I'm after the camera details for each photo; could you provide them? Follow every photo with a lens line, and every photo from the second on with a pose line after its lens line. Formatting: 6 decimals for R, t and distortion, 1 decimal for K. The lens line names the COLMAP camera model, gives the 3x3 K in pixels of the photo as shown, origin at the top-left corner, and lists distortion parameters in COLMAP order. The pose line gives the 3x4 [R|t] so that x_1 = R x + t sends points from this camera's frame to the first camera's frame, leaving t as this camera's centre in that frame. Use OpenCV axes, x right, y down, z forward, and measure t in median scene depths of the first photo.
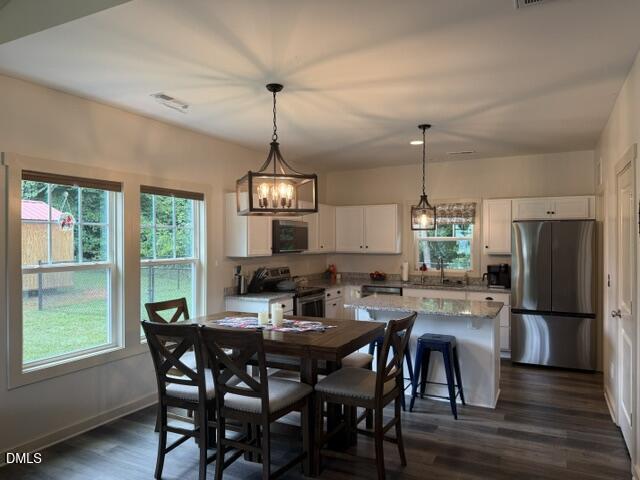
lens RADIAL K [[447.4, 0, 322.1], [0, 447.4, 242.4], [0, 0, 1]] dist [0.032192, -0.050697]
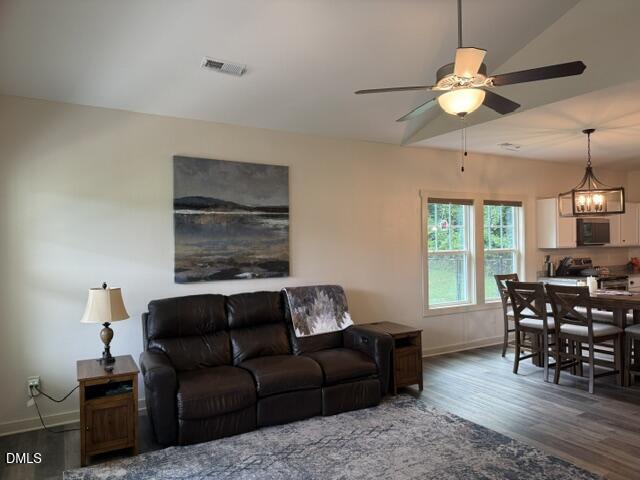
lens RADIAL K [[447.4, 0, 322.1], [0, 447.4, 242.4], [0, 0, 1]] dist [0.032192, -0.050697]
pose [[0.836165, -0.009028, -0.548403, -0.019123], [0.009429, 0.999953, -0.002086, 0.011540], [0.548396, -0.003427, 0.836211, -0.440935]]
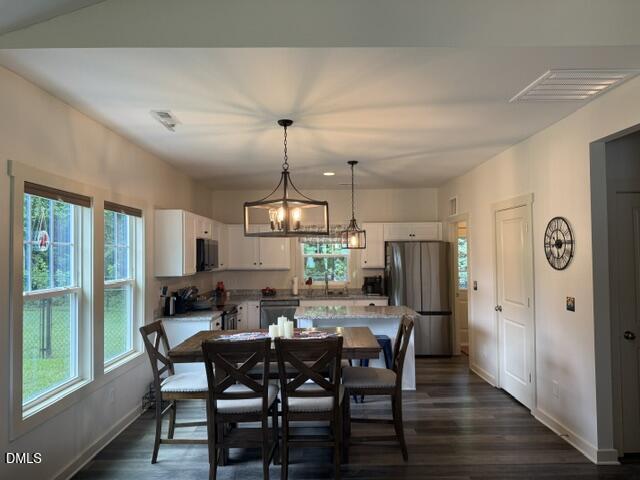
lens RADIAL K [[444.6, 0, 324.0], [0, 444.6, 245.2], [0, 0, 1]] dist [0.073609, -0.101890]
pose [[0.890938, 0.002709, 0.454116, -0.317765], [0.010581, 0.999587, -0.026722, -0.005732], [-0.454001, 0.028613, 0.890542, -0.014266]]
